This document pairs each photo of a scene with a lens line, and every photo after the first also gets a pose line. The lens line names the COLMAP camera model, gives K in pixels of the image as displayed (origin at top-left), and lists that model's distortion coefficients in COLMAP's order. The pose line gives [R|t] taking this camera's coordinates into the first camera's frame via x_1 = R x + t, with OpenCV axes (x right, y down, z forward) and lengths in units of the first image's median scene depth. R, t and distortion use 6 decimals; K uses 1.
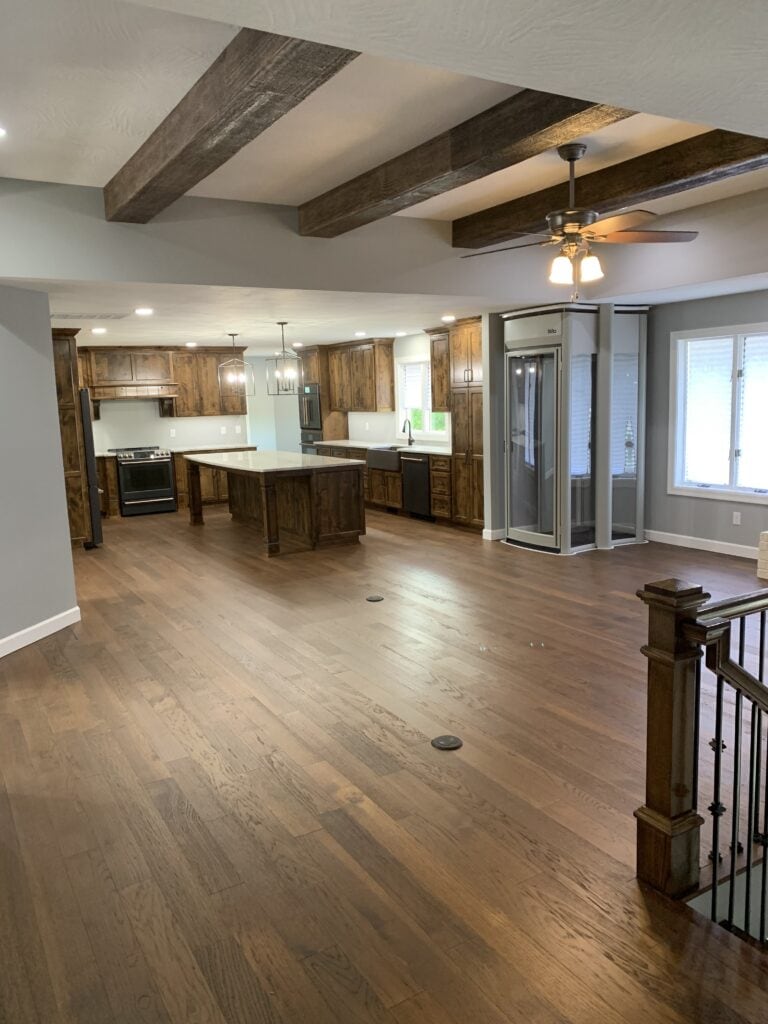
lens RADIAL K [[786.4, 0, 382.8], [0, 786.4, 505.7], [0, 0, 1]] dist [0.006485, -0.005982]
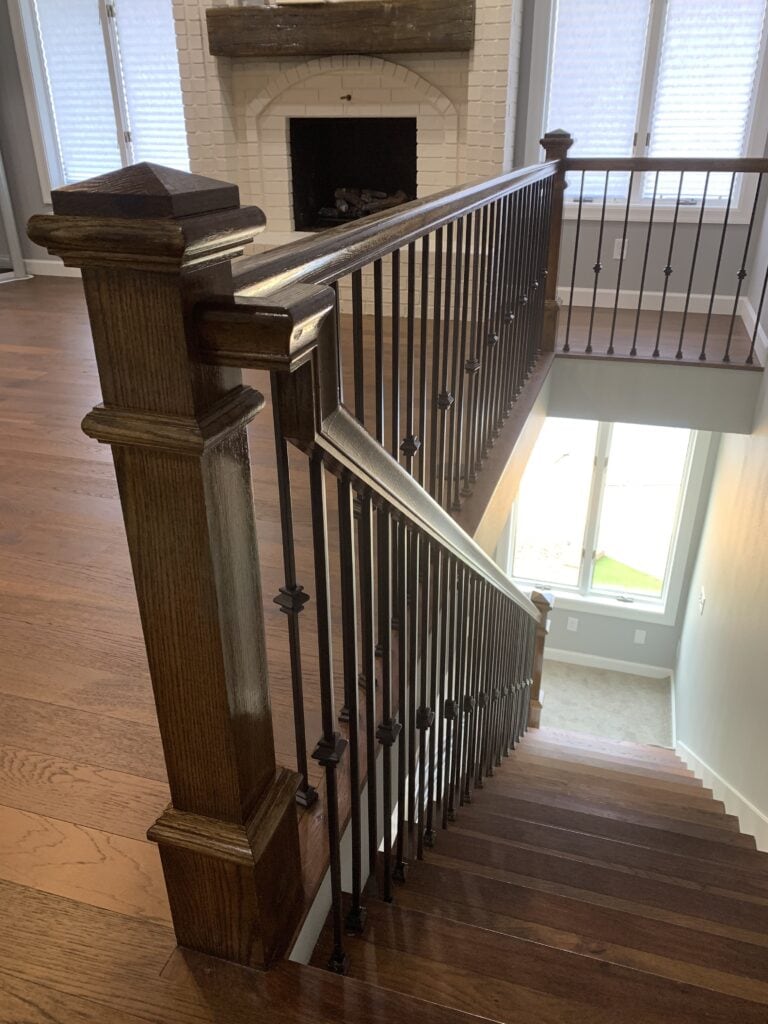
lens RADIAL K [[786.4, 0, 384.3], [0, 786.4, 504.7], [0, 0, 1]] dist [0.006485, -0.005982]
pose [[0.736383, -0.273856, 0.618663, 0.209376], [0.082183, 0.943852, 0.319982, 0.119736], [-0.671555, -0.184785, 0.717543, 0.674986]]
